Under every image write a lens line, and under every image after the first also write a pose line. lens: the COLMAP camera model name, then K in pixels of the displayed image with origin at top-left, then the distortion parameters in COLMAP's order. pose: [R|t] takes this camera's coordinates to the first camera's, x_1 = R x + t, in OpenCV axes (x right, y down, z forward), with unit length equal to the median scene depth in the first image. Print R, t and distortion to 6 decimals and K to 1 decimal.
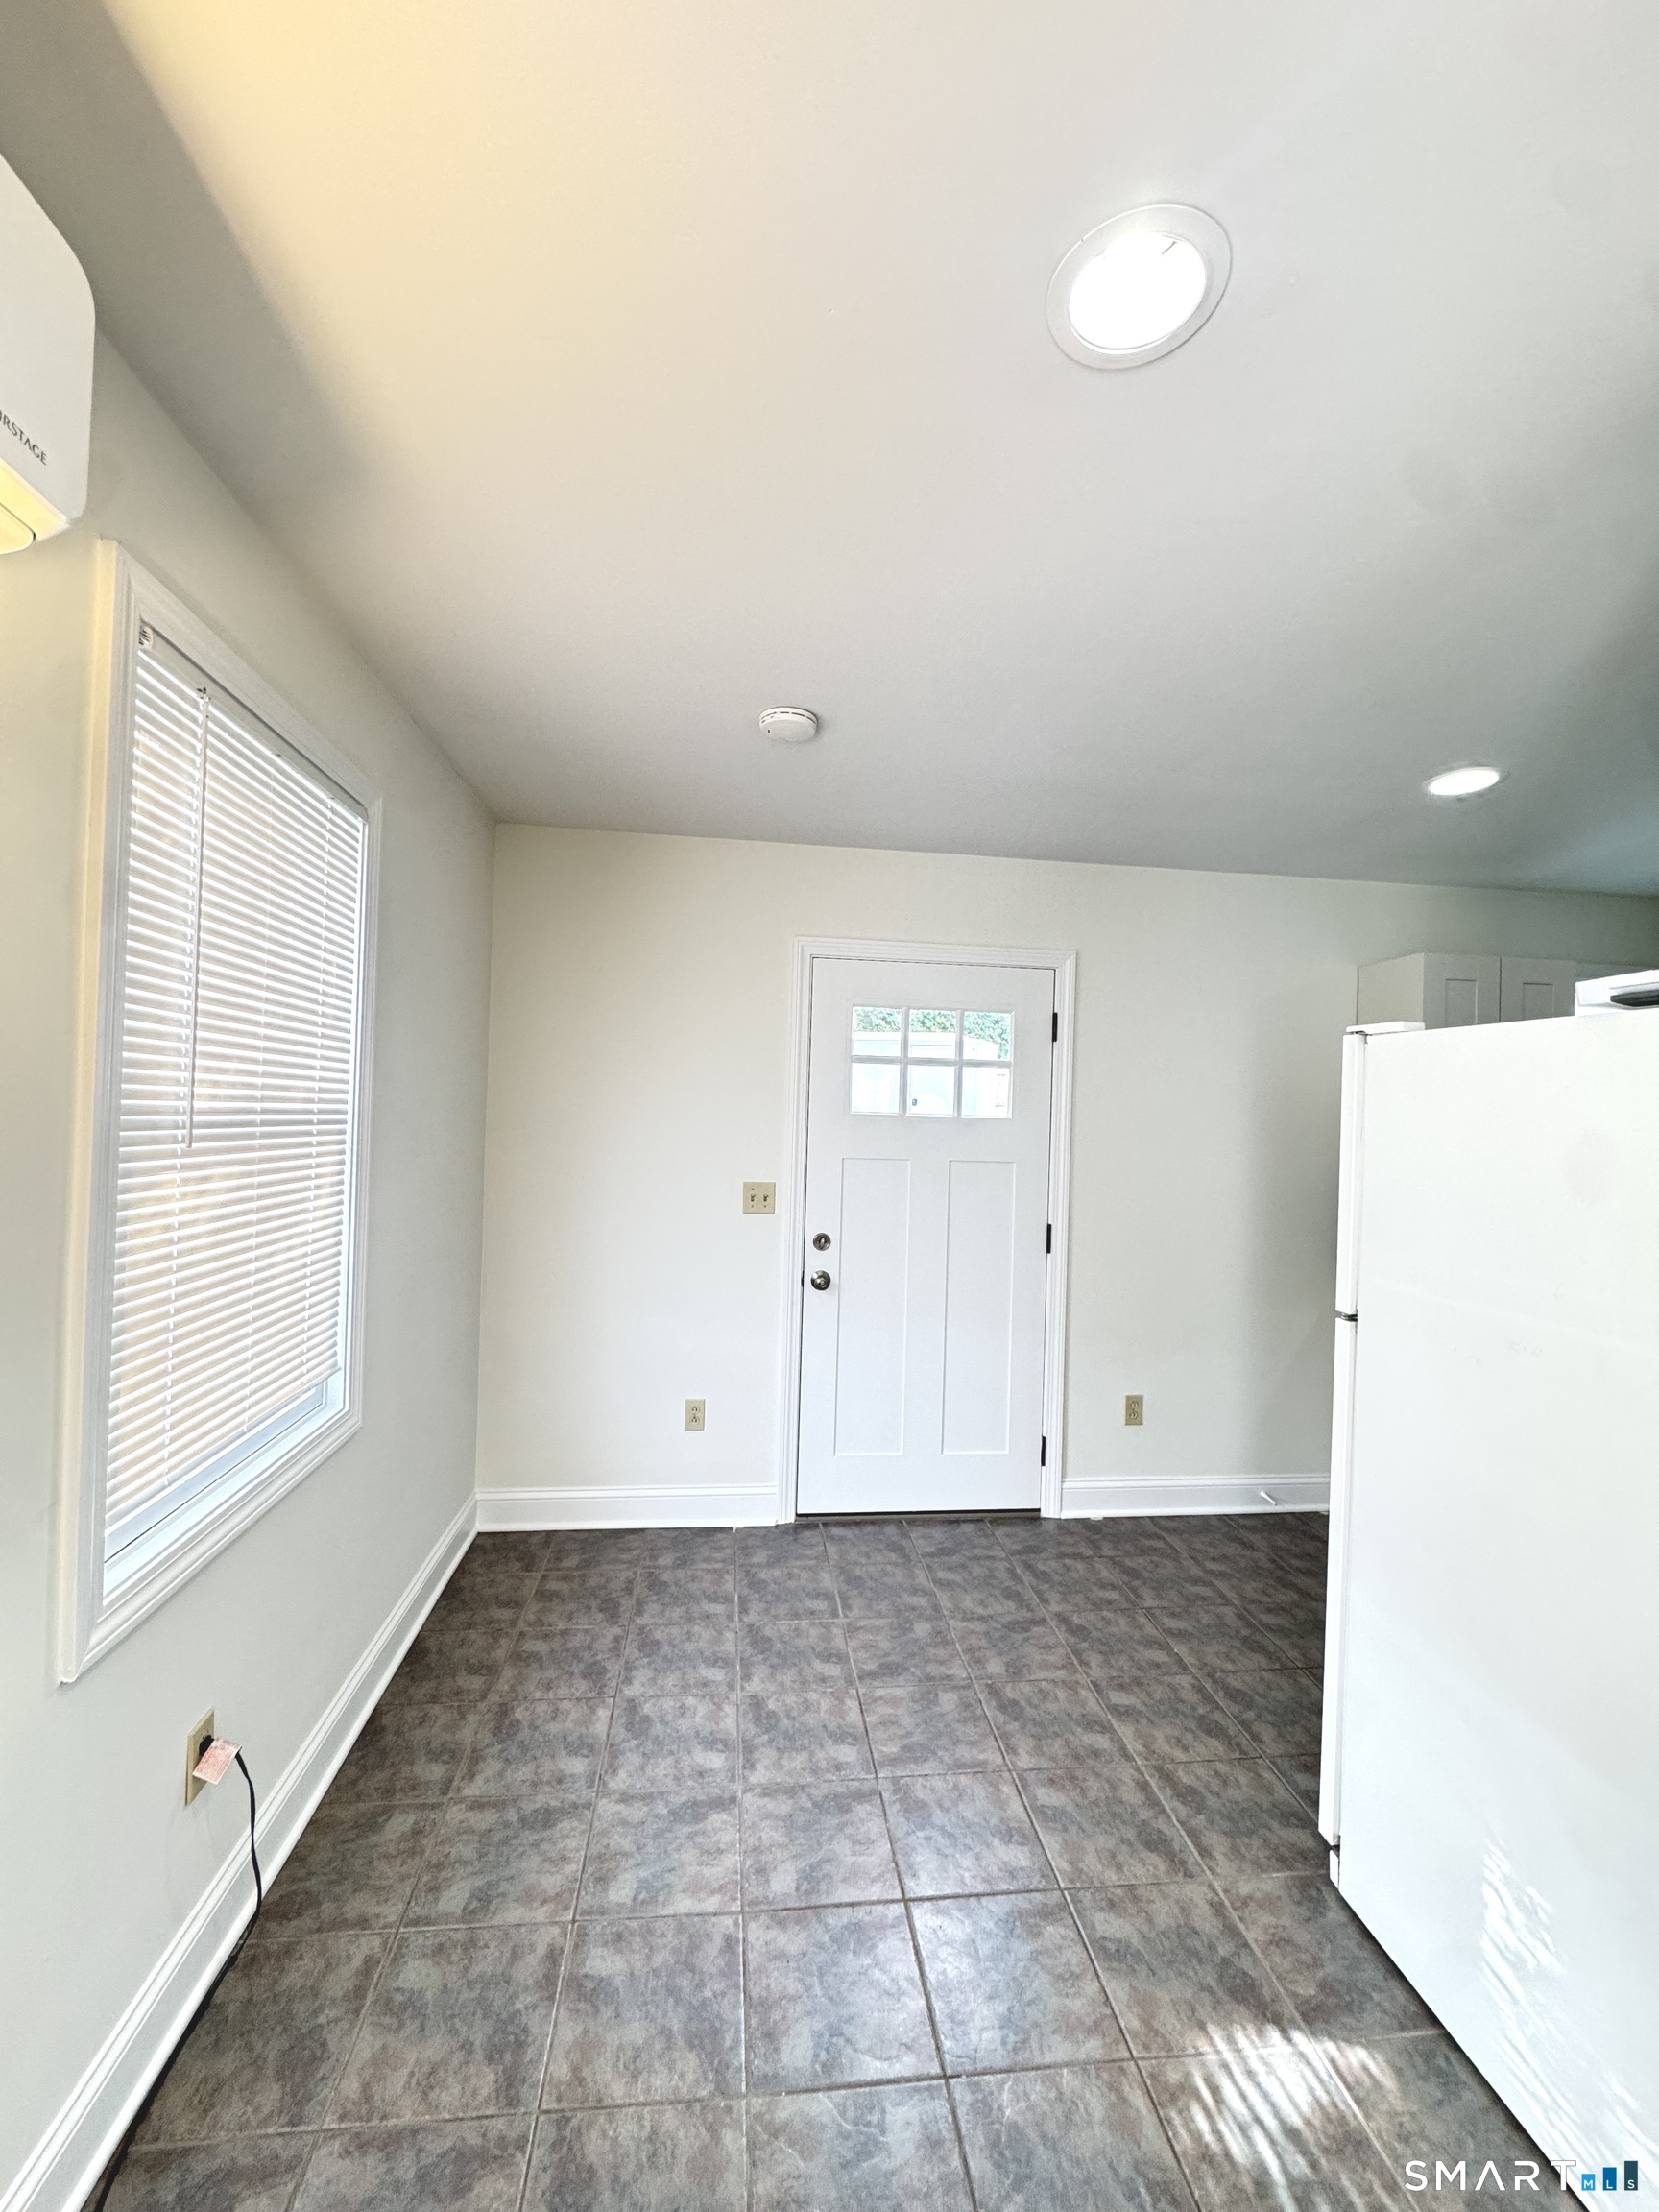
lens RADIAL K [[880.2, 0, 826.7], [0, 880.2, 1103.9], [0, 0, 1]] dist [-0.008073, 0.000817]
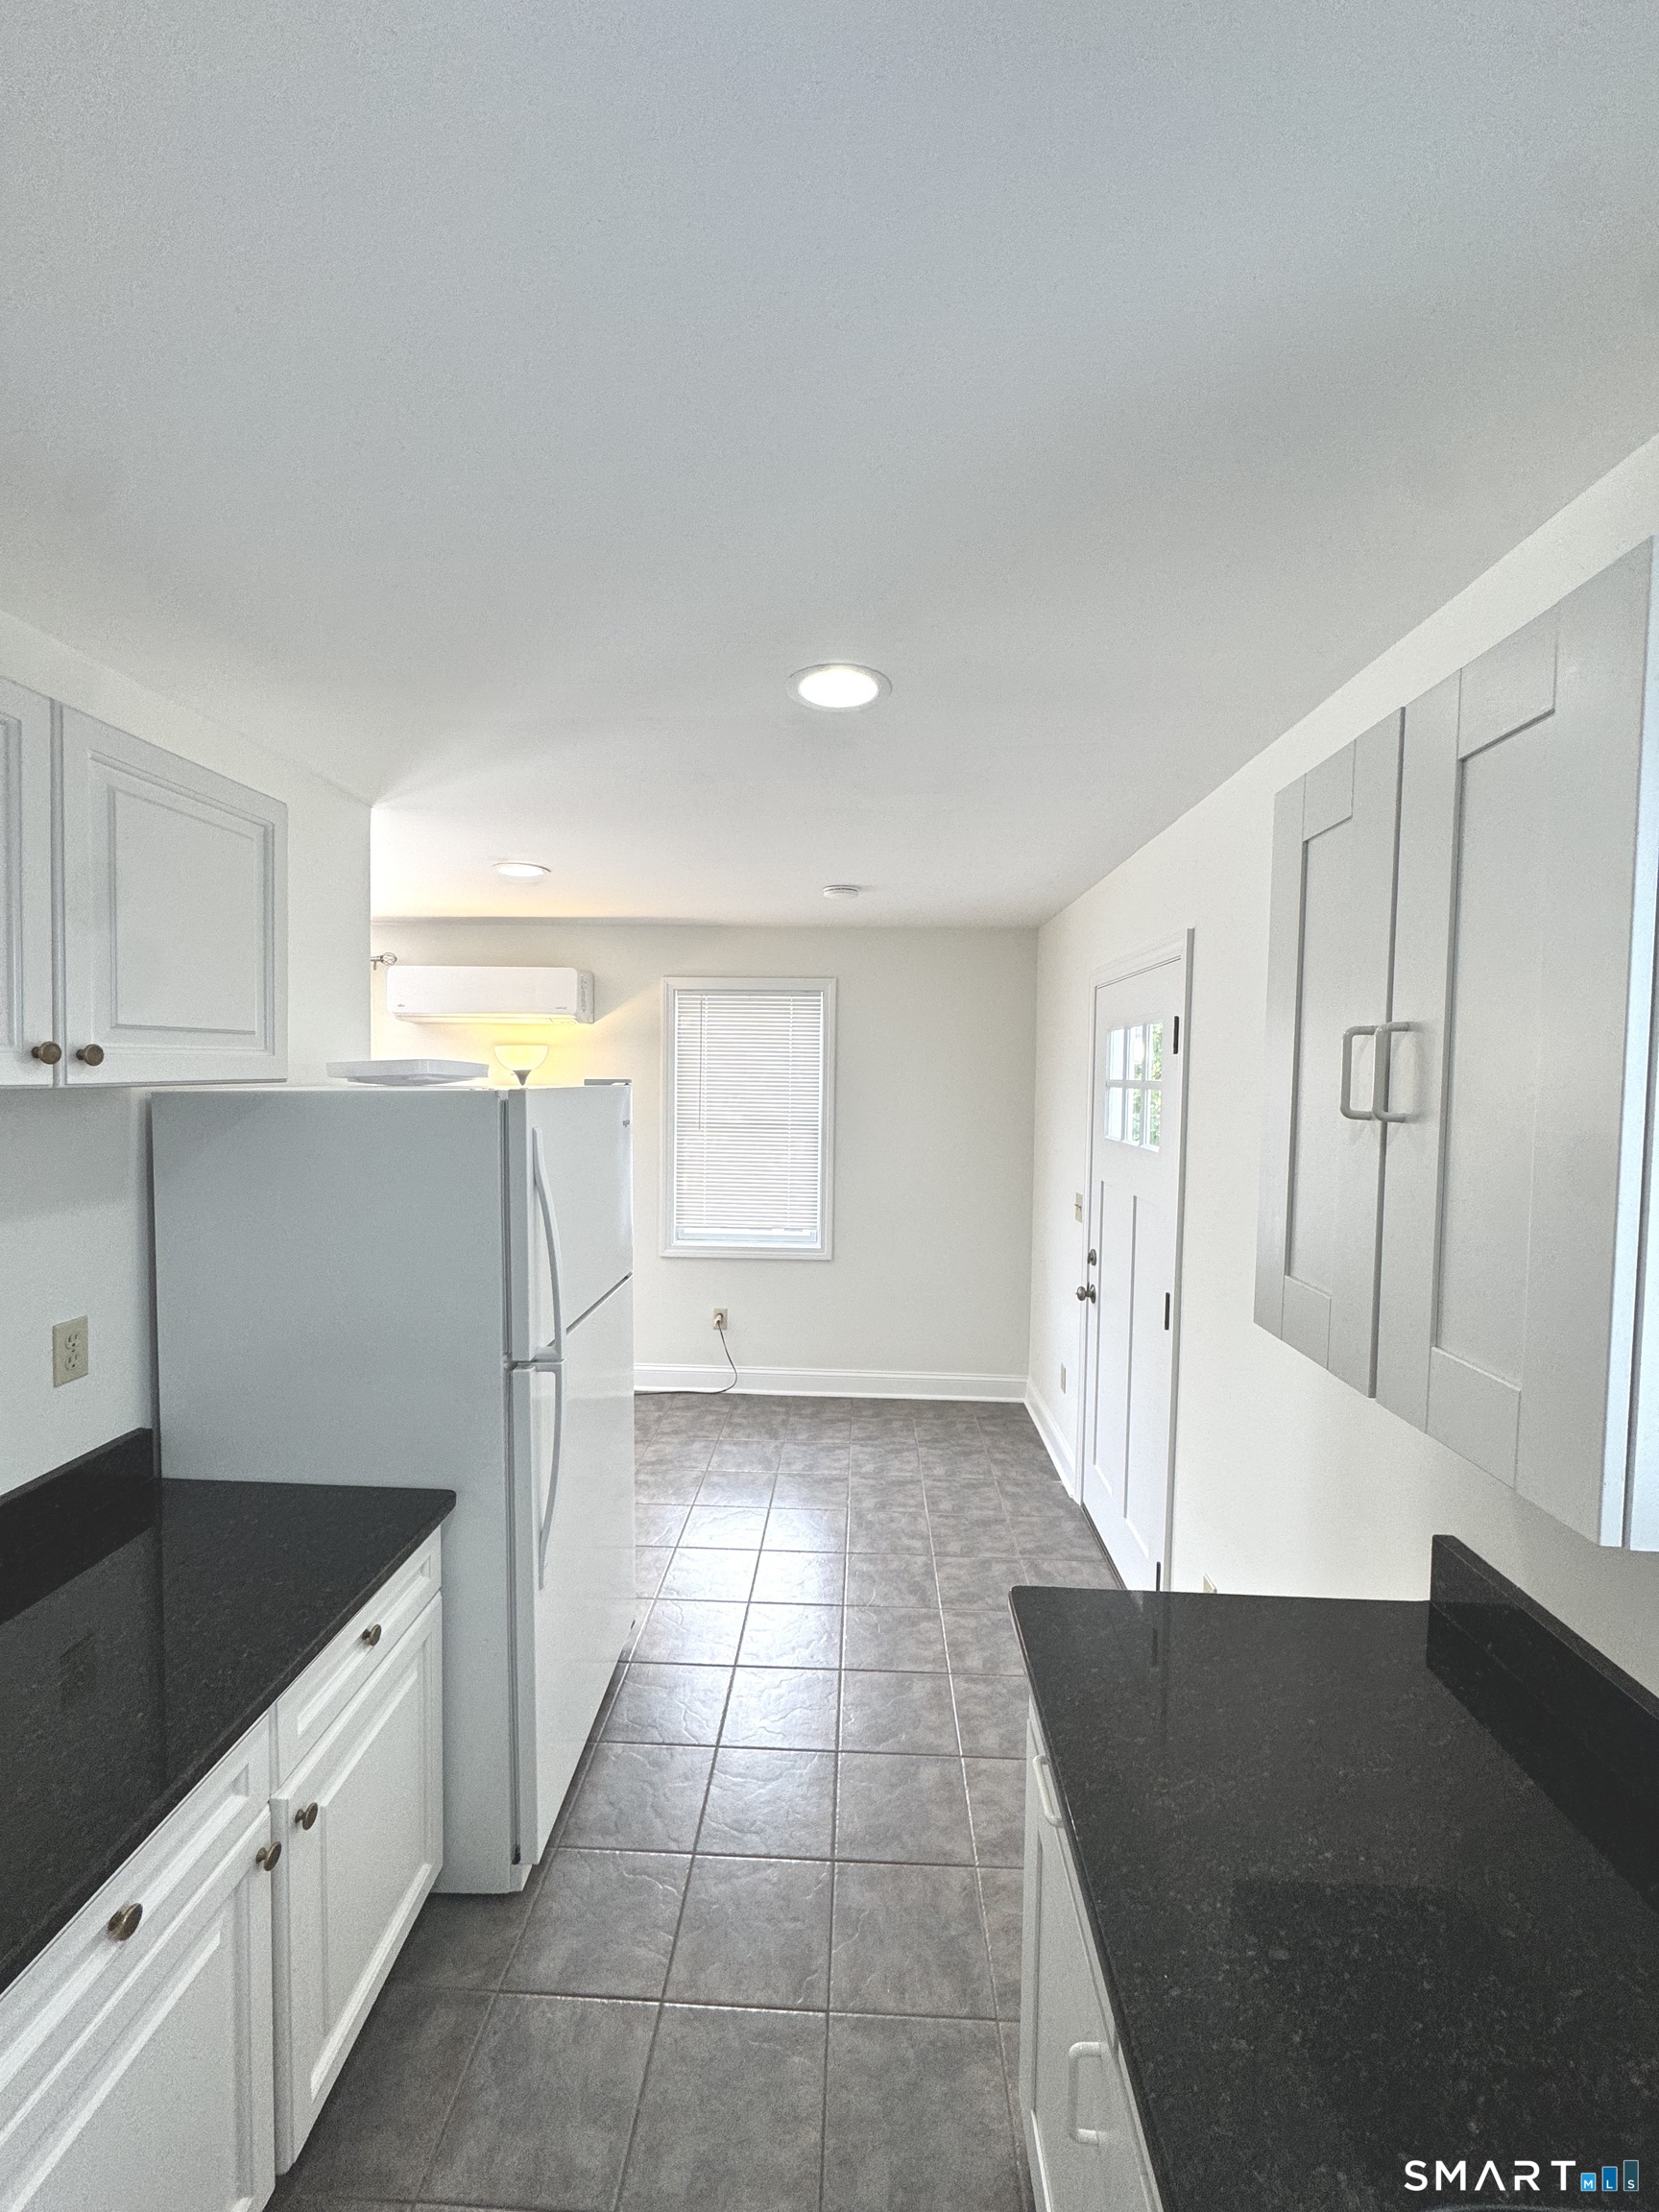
lens RADIAL K [[880.2, 0, 826.7], [0, 880.2, 1103.9], [0, 0, 1]] dist [-0.008073, 0.000817]
pose [[-0.154118, 0.004993, -0.988040, 1.429024], [-0.011776, 0.999907, 0.006890, -0.042417], [0.987982, 0.012697, -0.154045, 1.107044]]
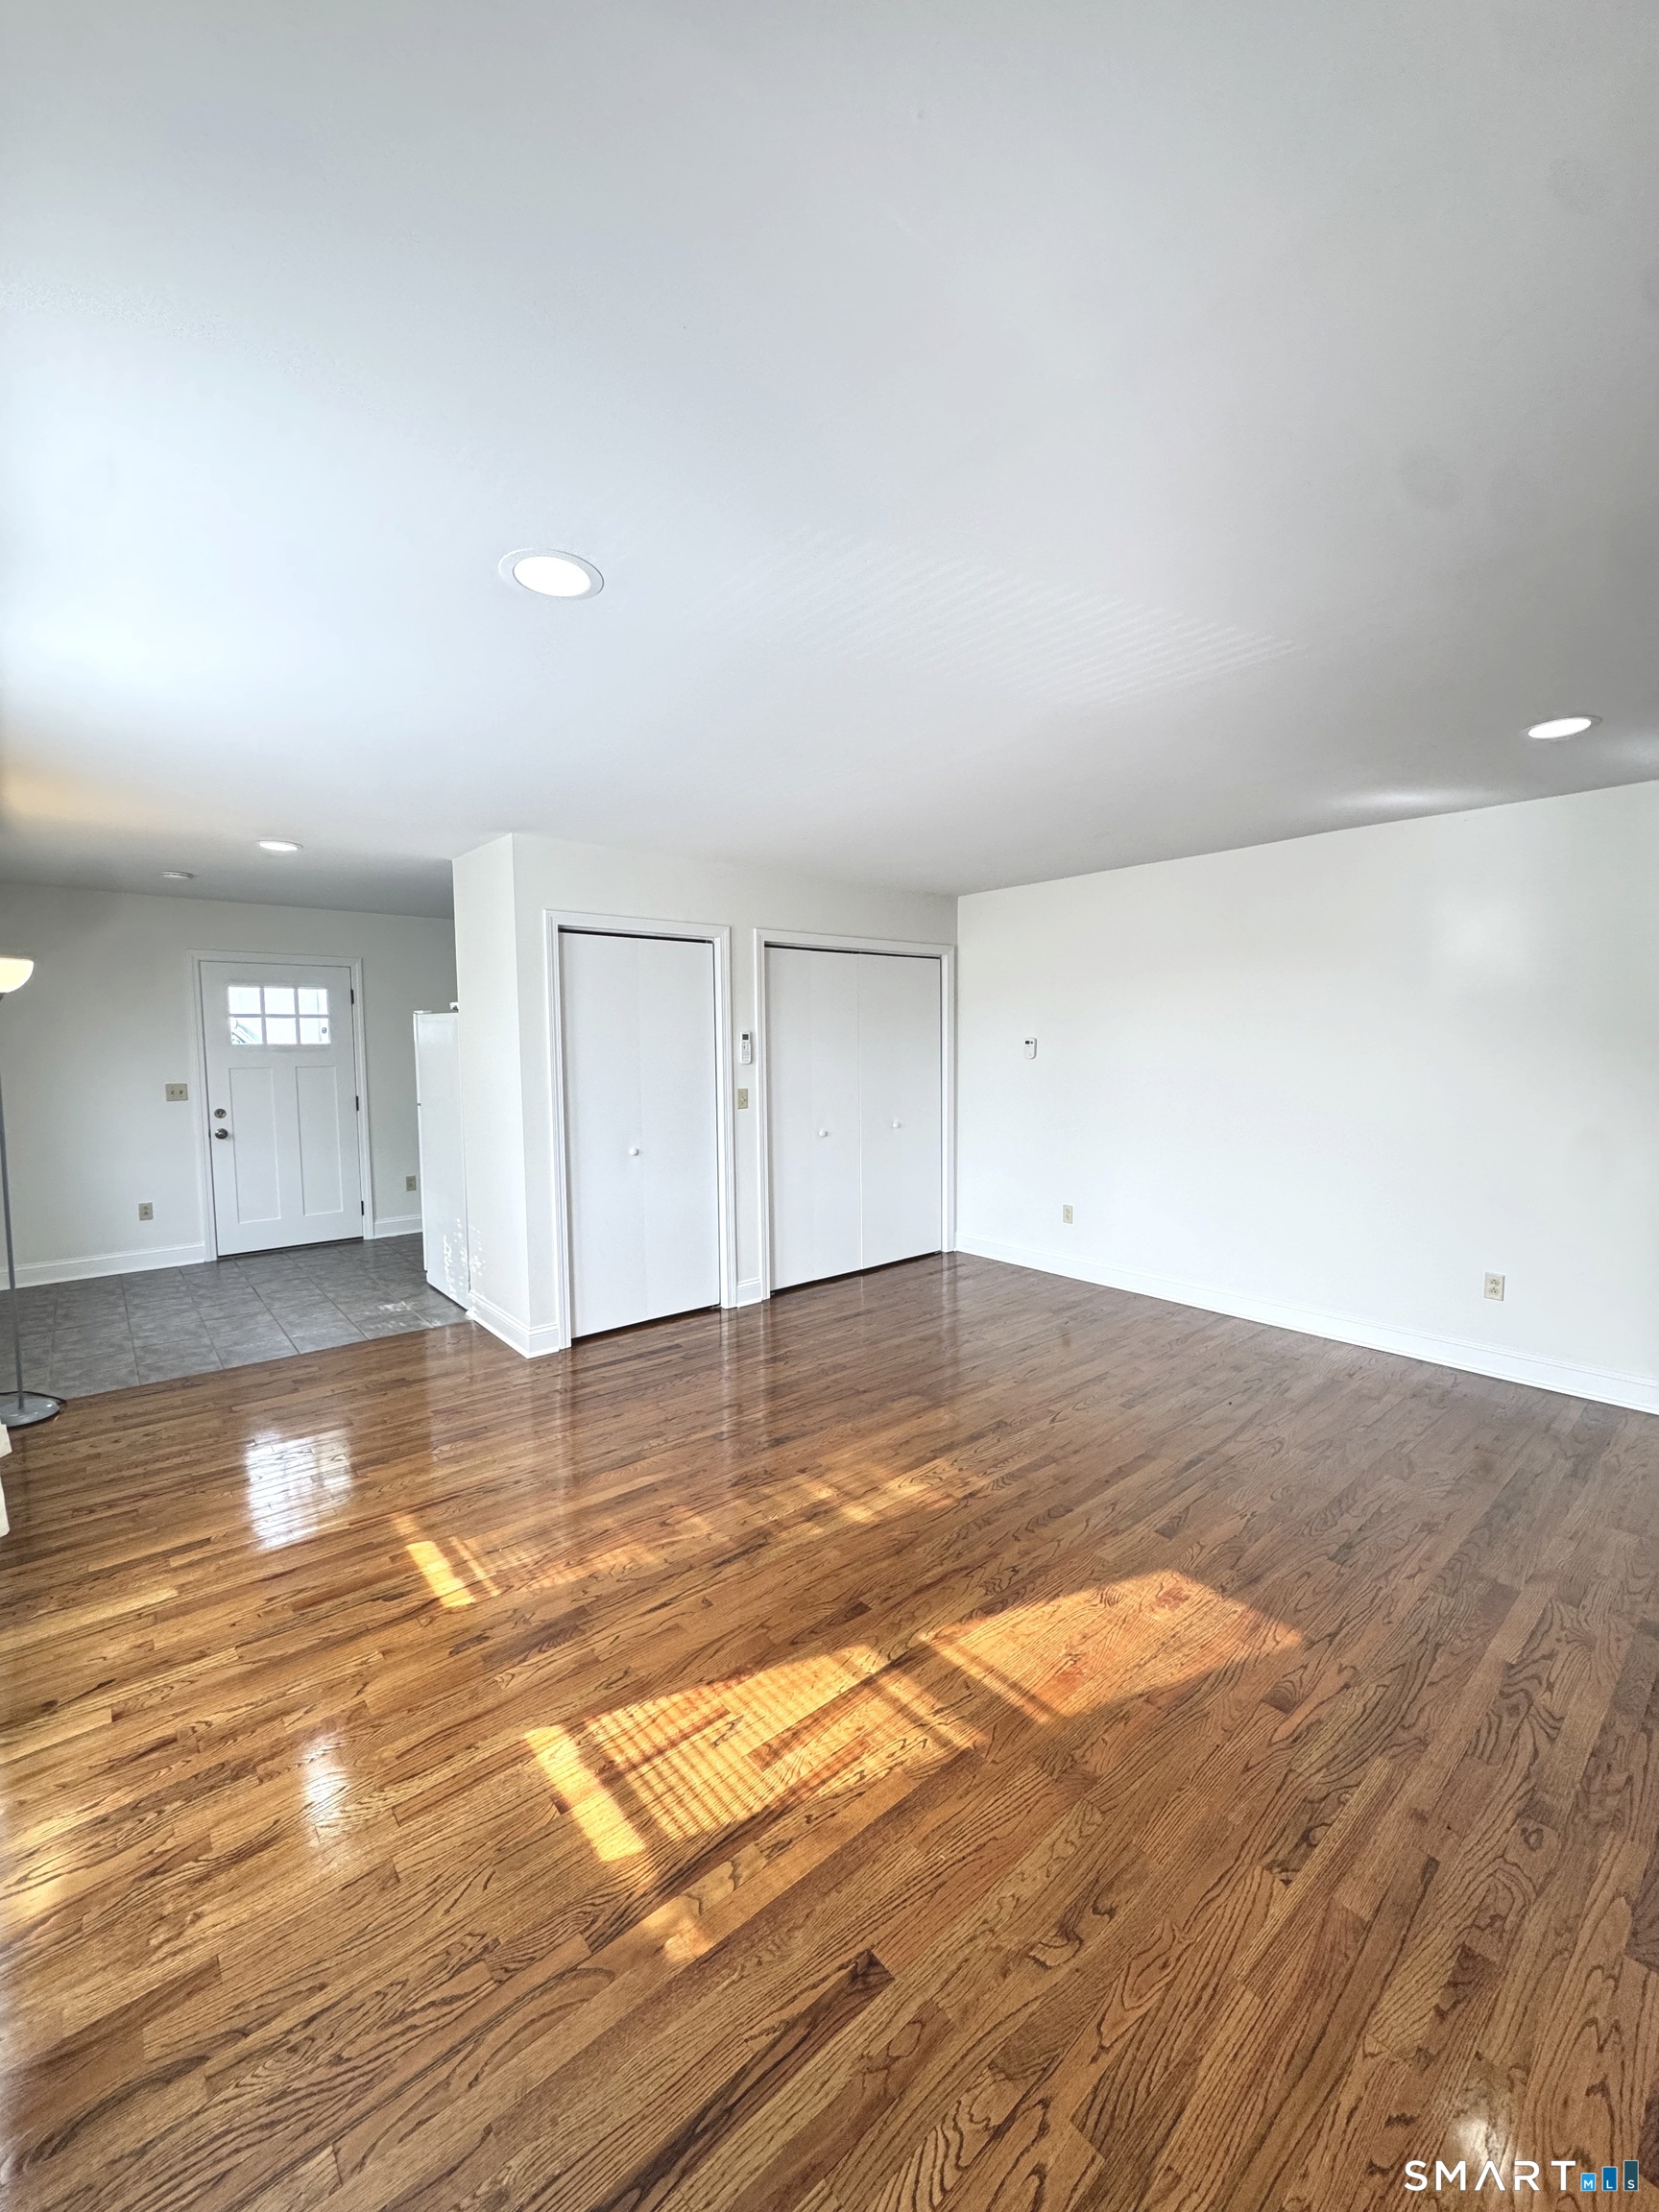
lens RADIAL K [[880.2, 0, 826.7], [0, 880.2, 1103.9], [0, 0, 1]] dist [-0.008073, 0.000817]
pose [[0.833396, -0.078082, 0.547133, 0.066683], [0.028699, 0.994748, 0.098247, -0.013188], [-0.551931, -0.066176, 0.831260, -1.663275]]
